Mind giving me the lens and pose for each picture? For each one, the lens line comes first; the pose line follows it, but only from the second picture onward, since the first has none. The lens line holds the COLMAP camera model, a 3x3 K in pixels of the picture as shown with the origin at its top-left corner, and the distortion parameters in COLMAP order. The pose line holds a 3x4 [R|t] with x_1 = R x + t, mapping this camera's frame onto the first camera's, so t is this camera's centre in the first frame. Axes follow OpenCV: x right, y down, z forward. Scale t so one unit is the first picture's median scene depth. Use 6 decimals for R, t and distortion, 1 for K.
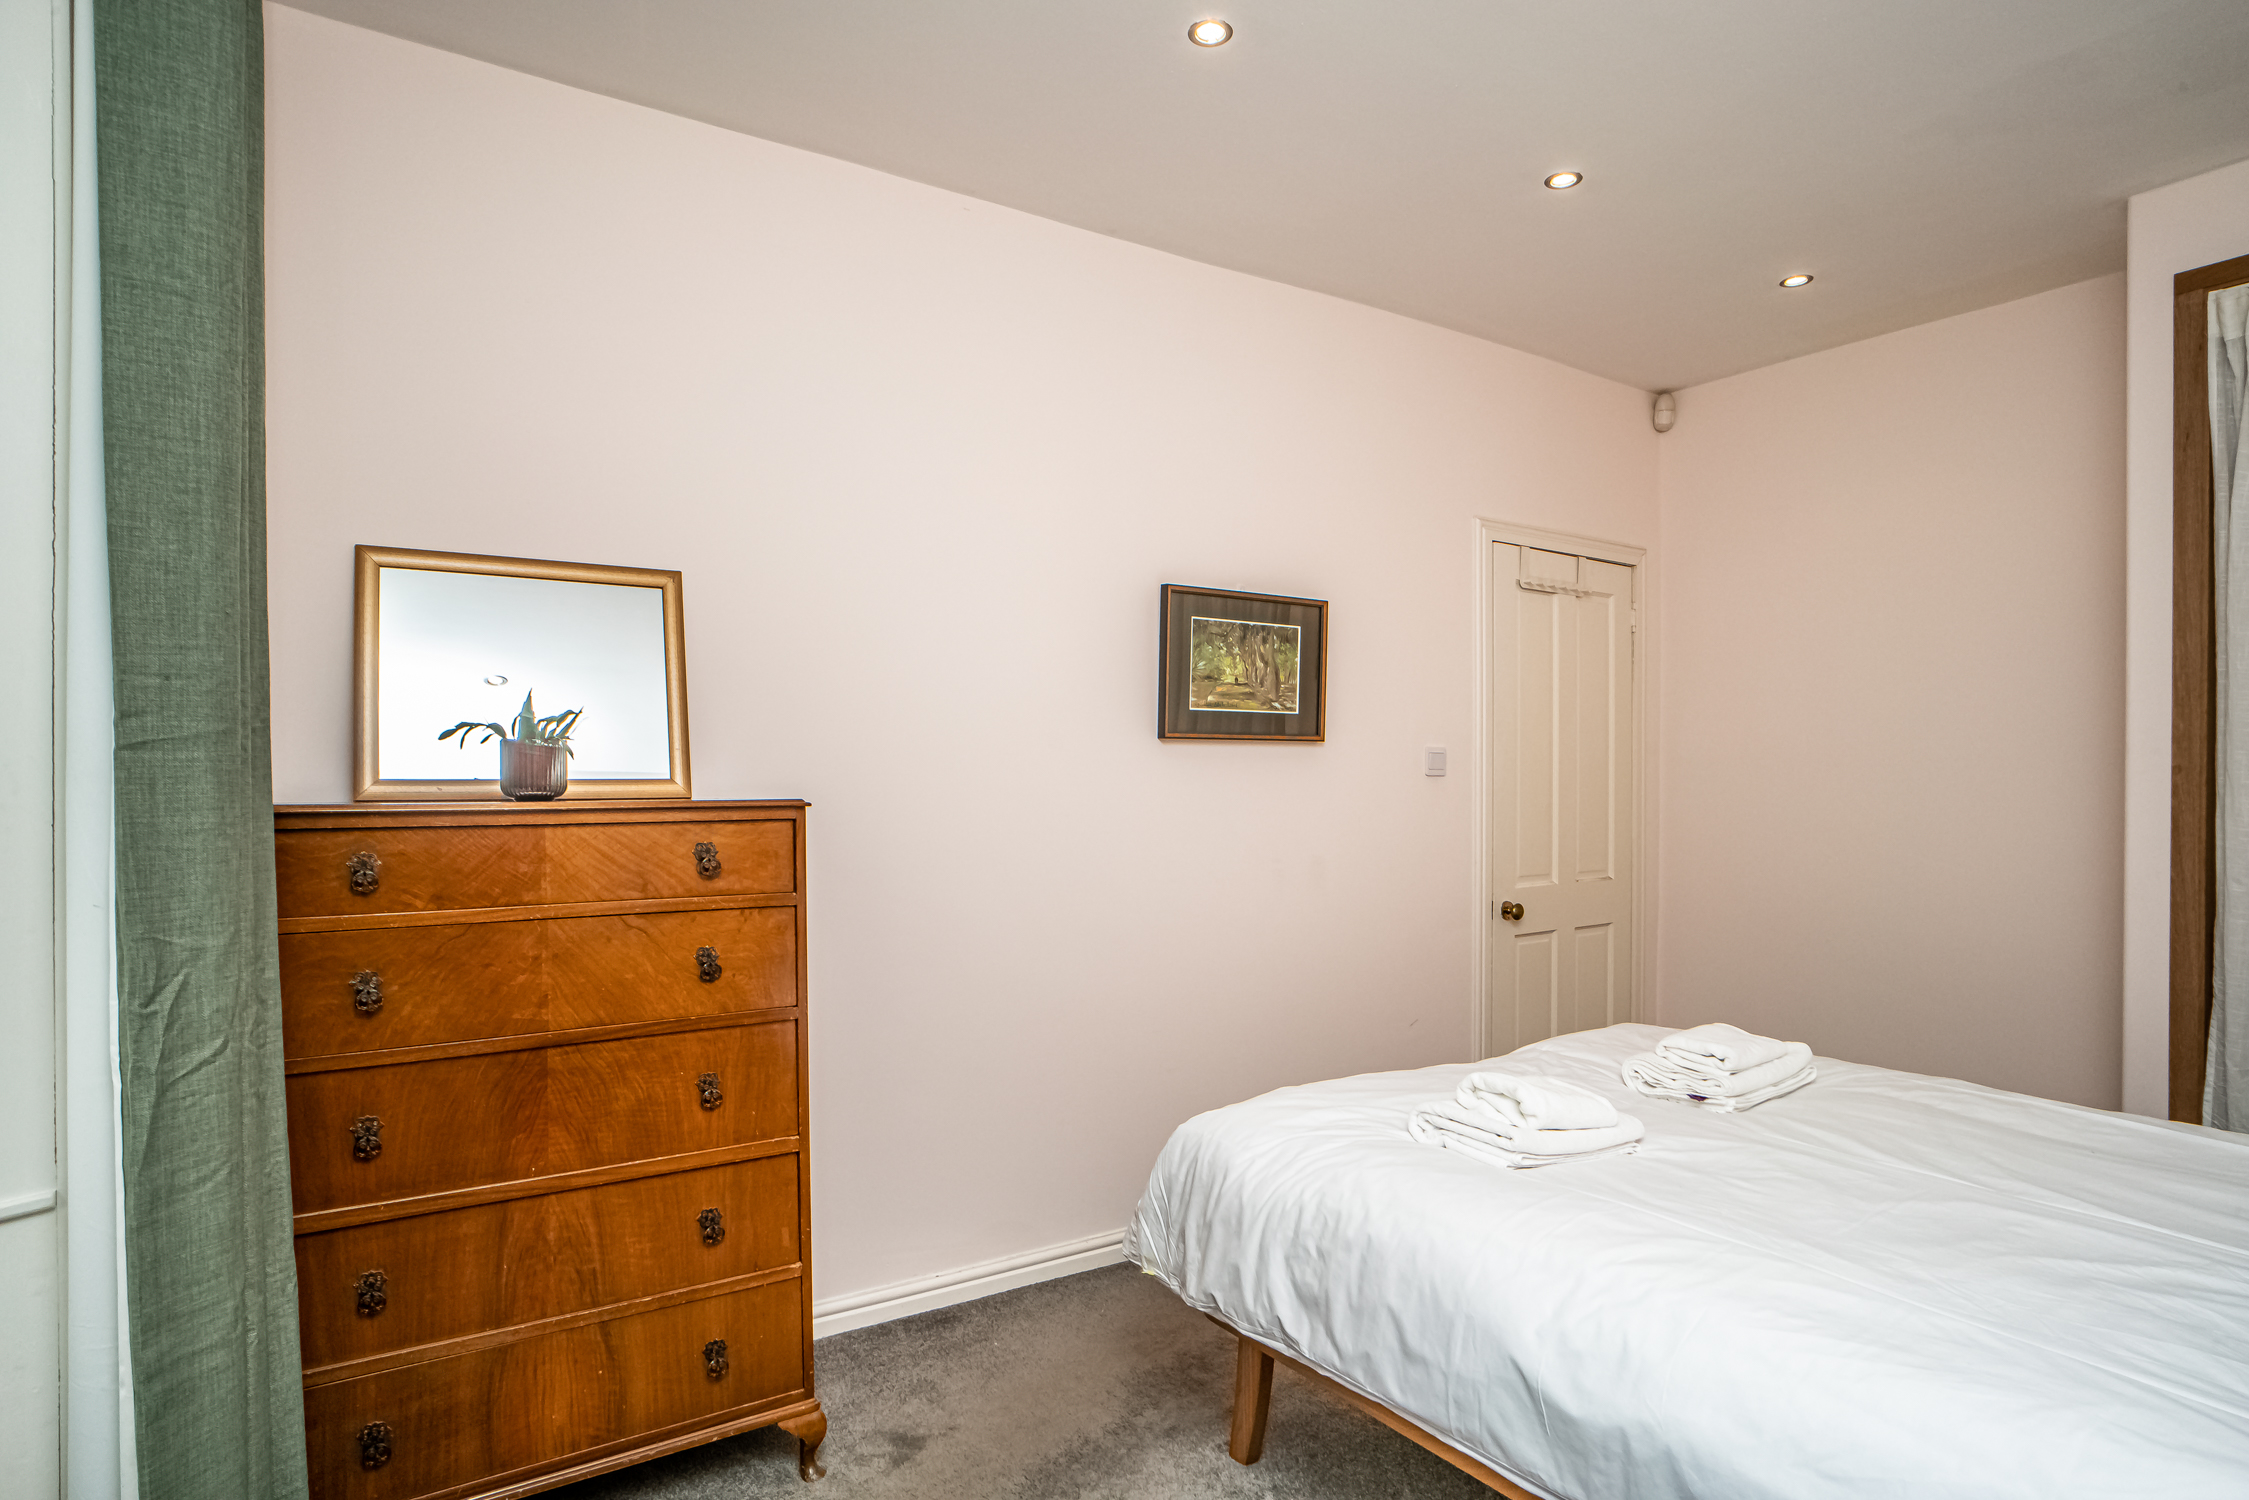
lens RADIAL K [[1174.1, 0, 1084.4], [0, 1174.1, 781.7], [0, 0, 1]] dist [-0.053596, 0.025881]
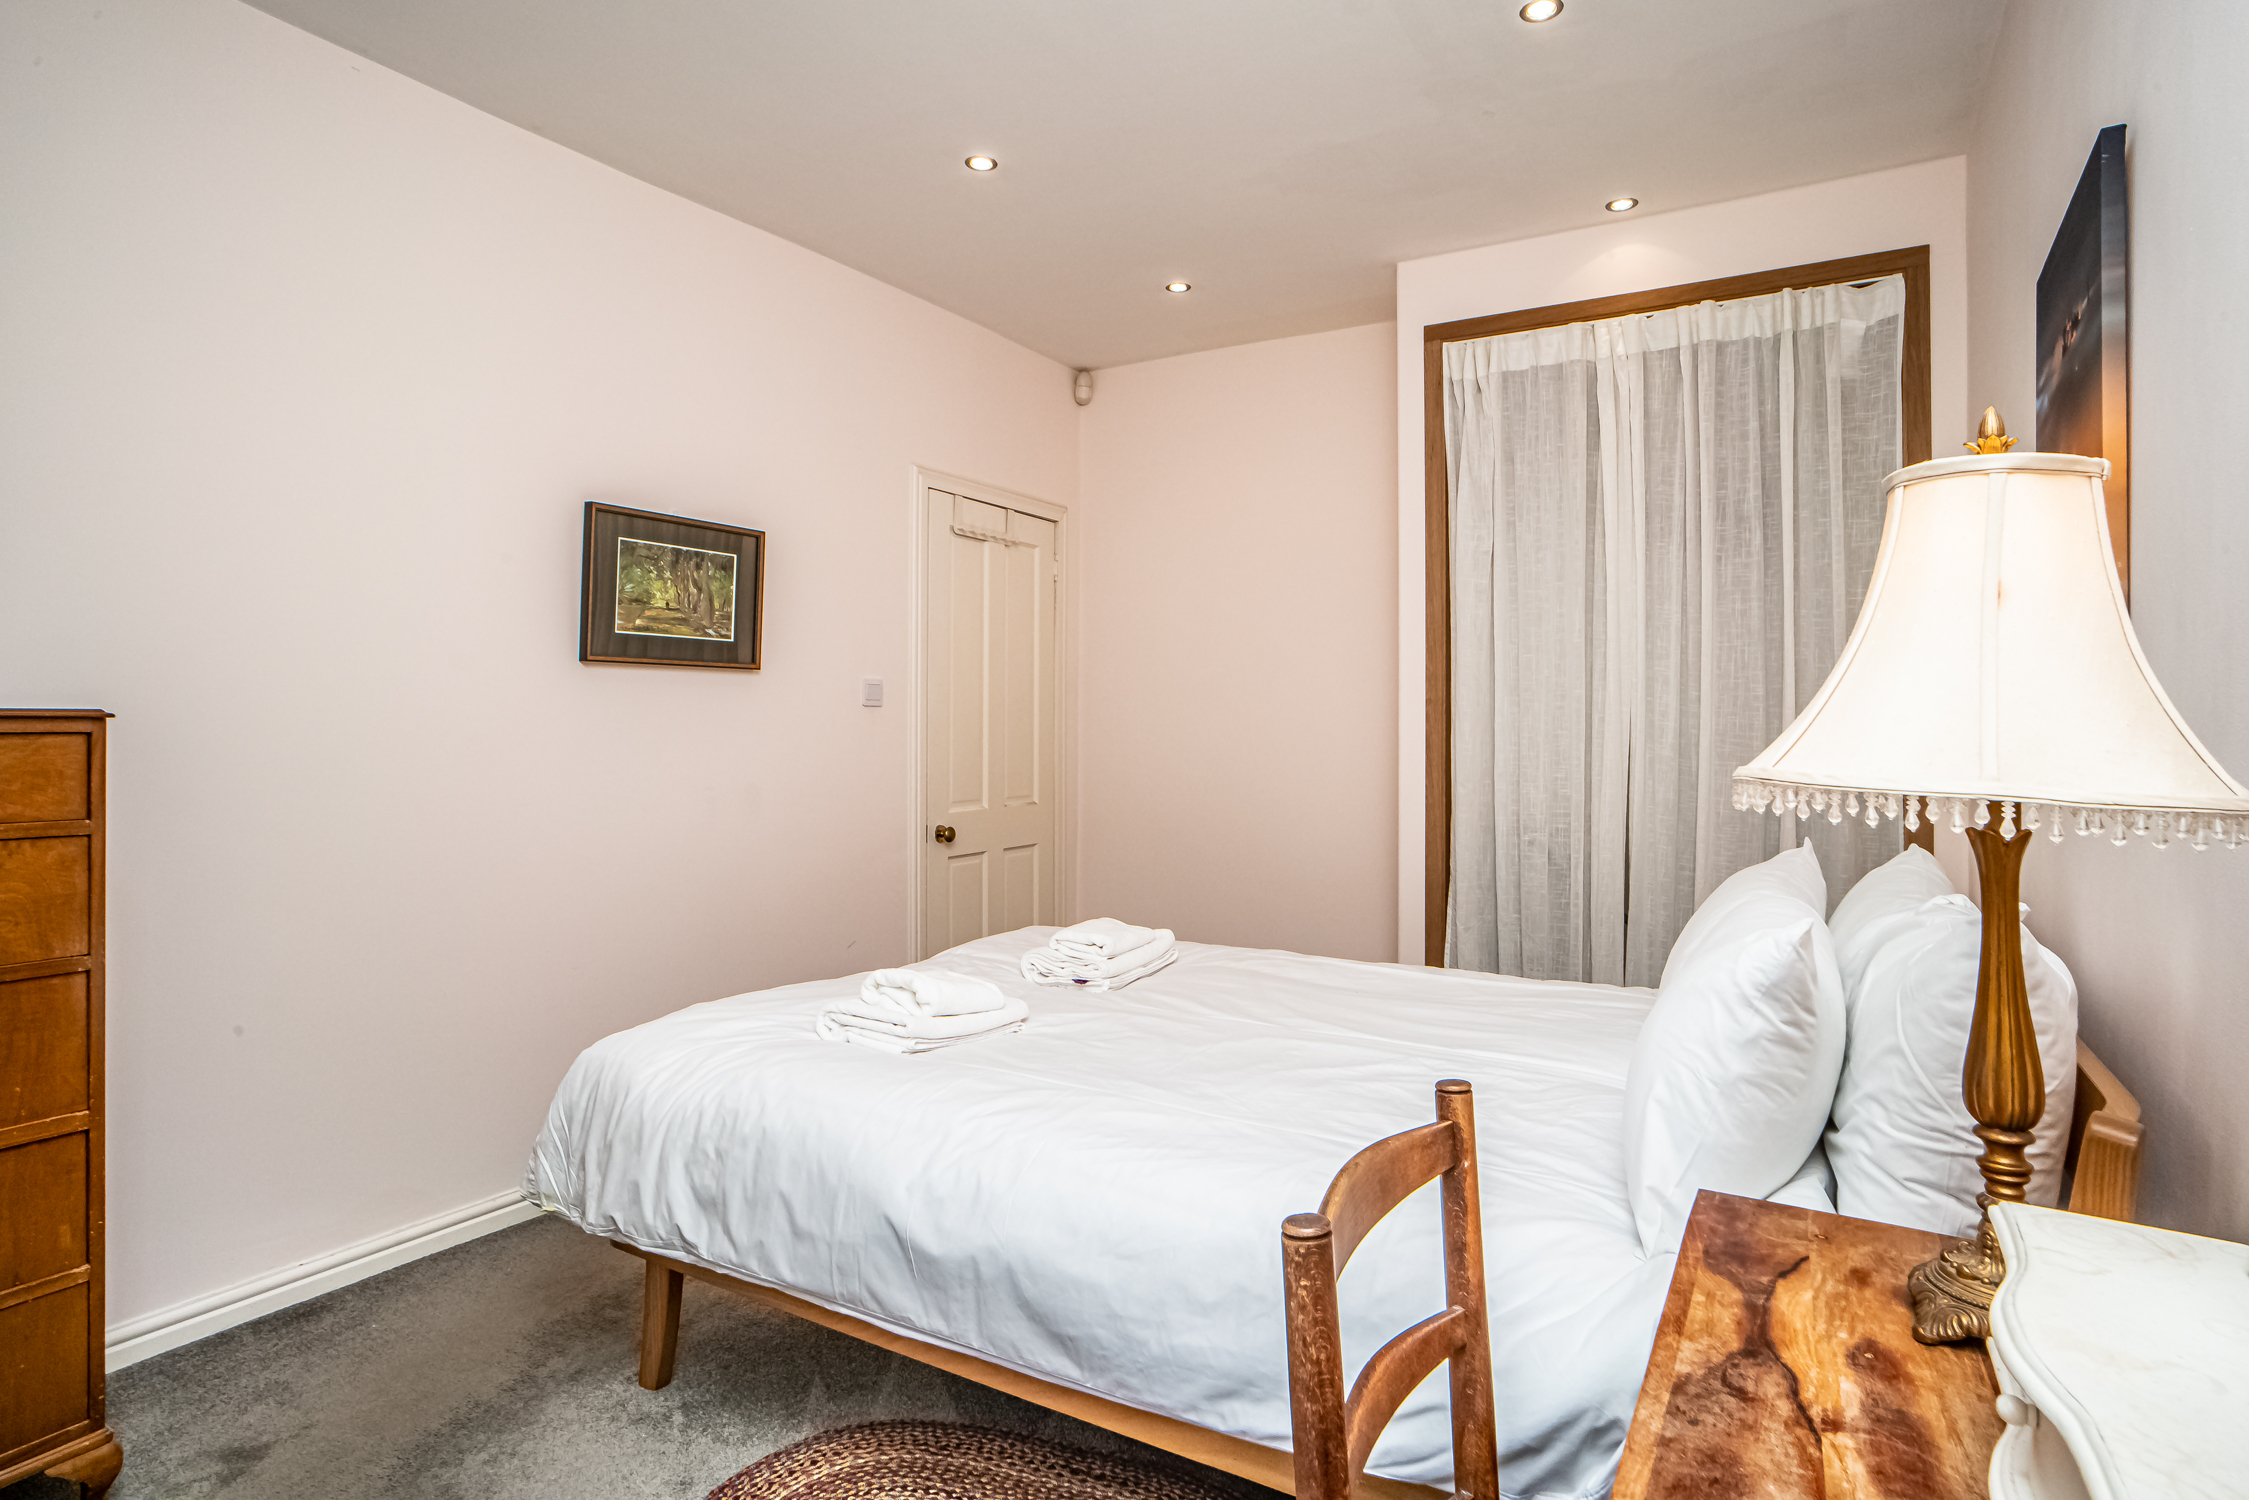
lens RADIAL K [[1174.1, 0, 1091.5], [0, 1174.1, 705.7], [0, 0, 1]] dist [-0.053596, 0.025881]
pose [[0.903692, 0.007858, 0.428110, 0.033760], [0.001232, 0.999780, -0.020951, 0.019538], [-0.428180, 0.019461, 0.903484, -0.037018]]
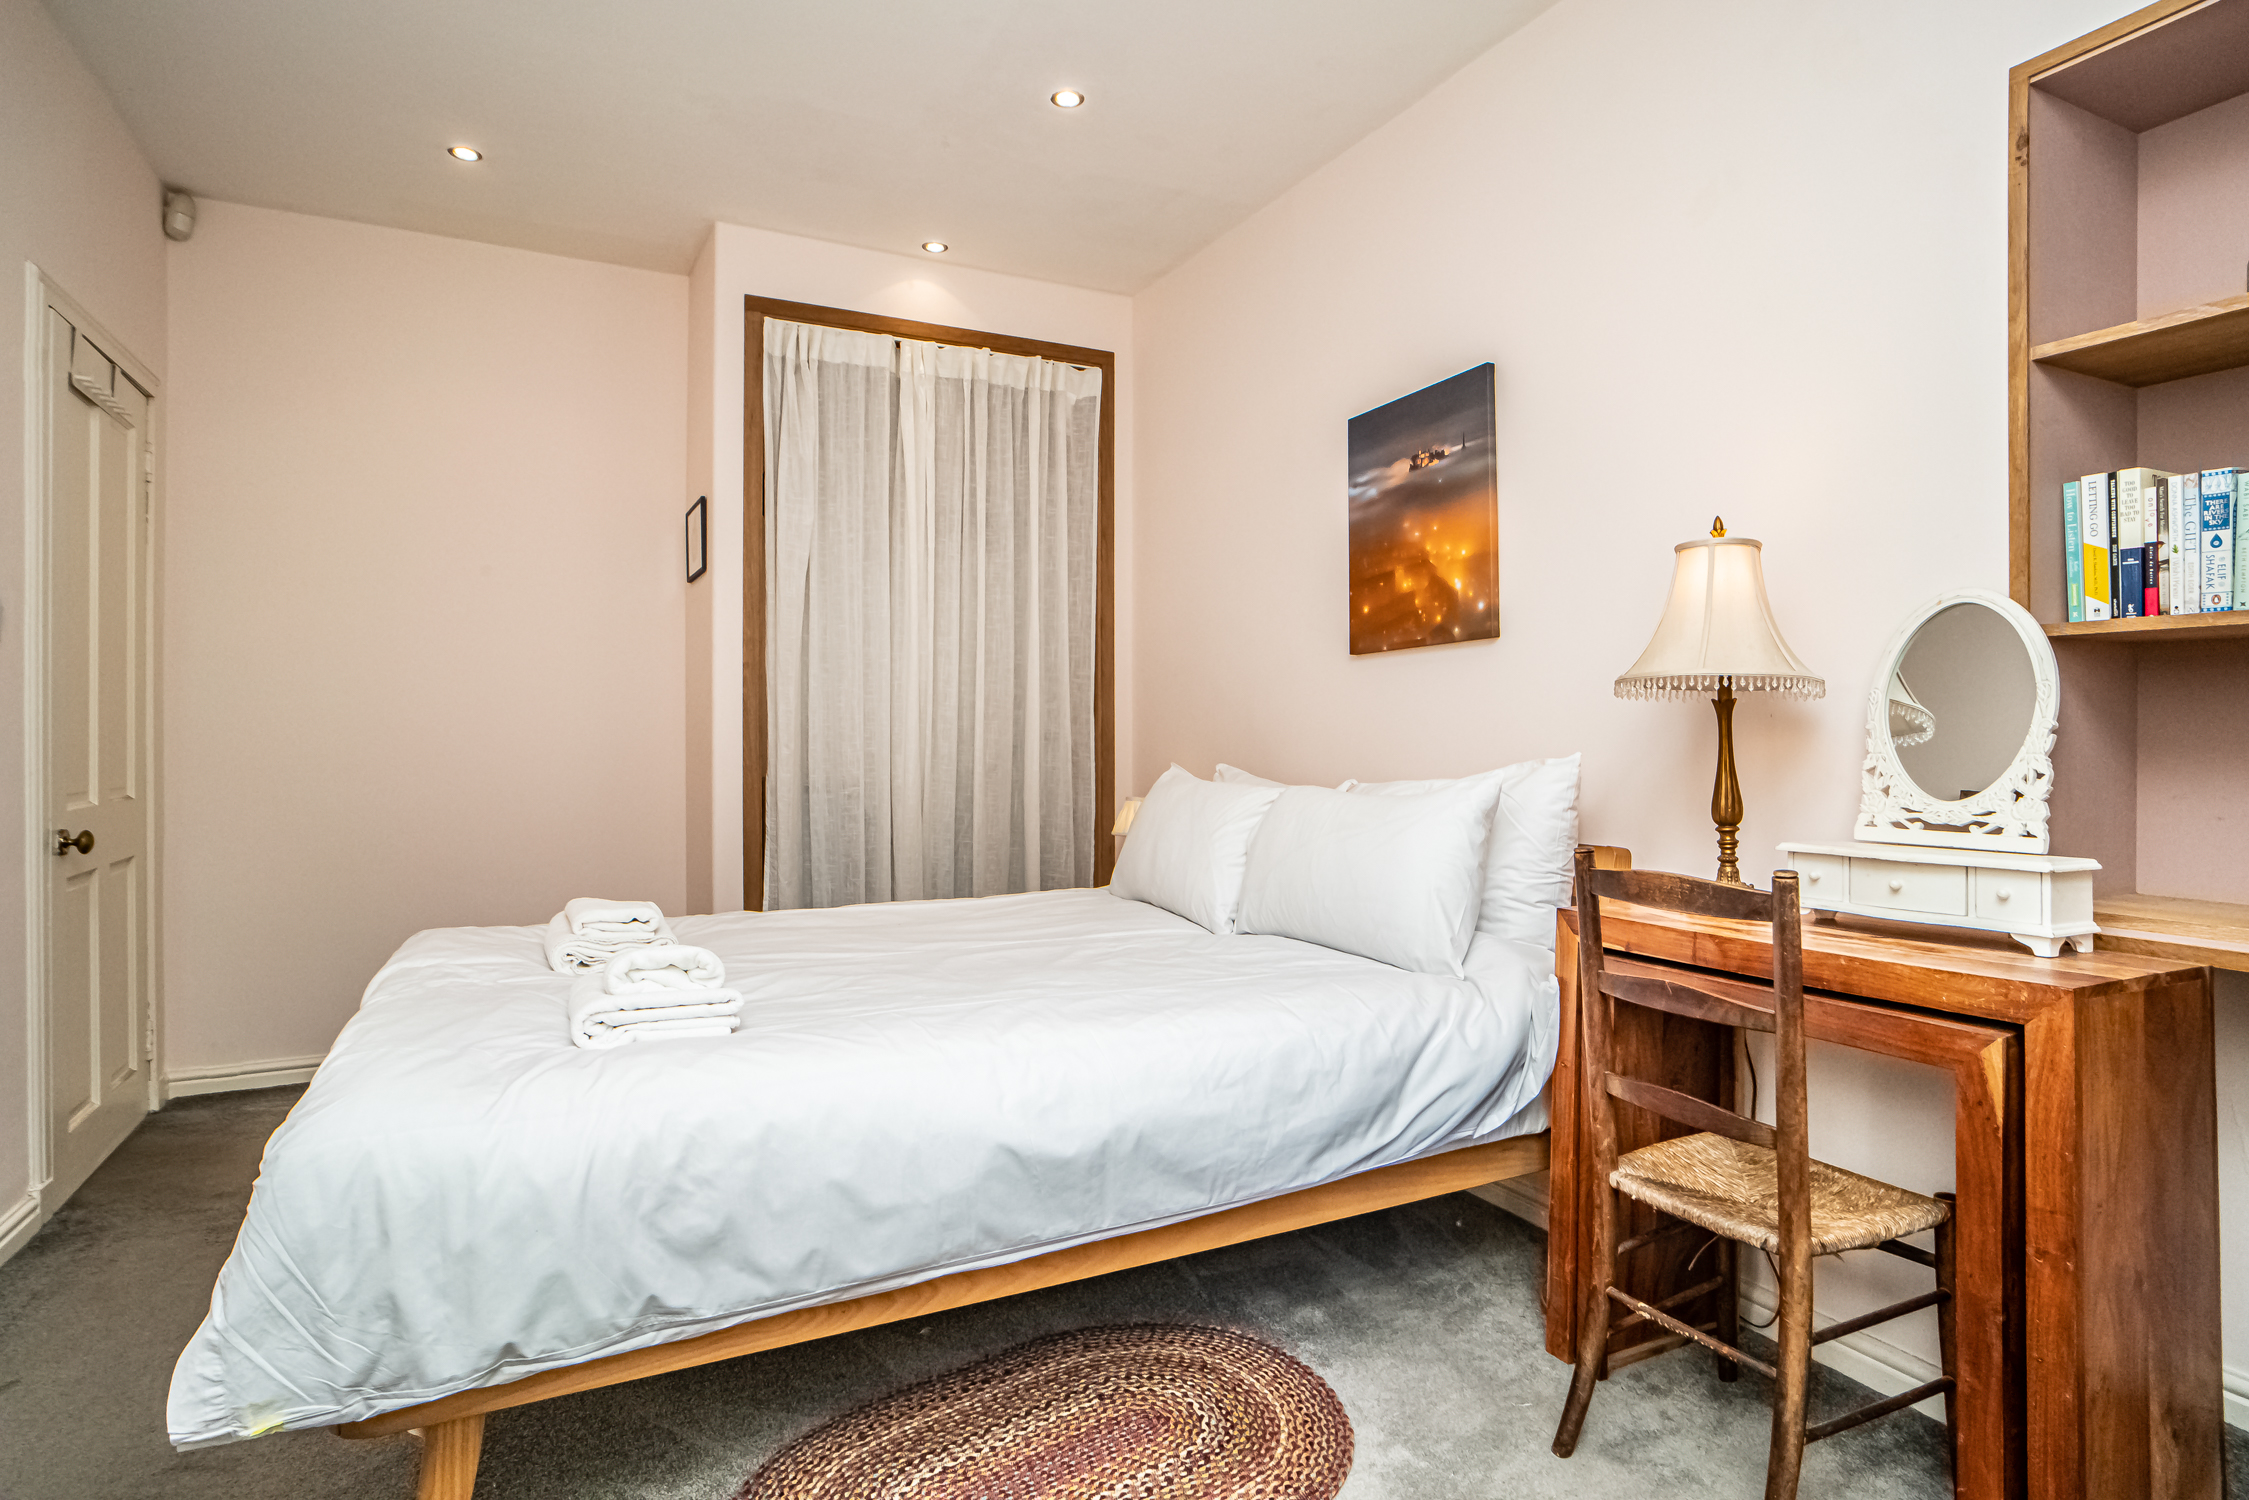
lens RADIAL K [[1174.1, 0, 1163.9], [0, 1174.1, 716.4], [0, 0, 1]] dist [-0.053596, 0.025881]
pose [[0.108345, 0.006826, 0.994090, -0.302892], [0.007314, 0.999944, -0.007664, 0.056332], [-0.994086, 0.008102, 0.108289, 0.338100]]
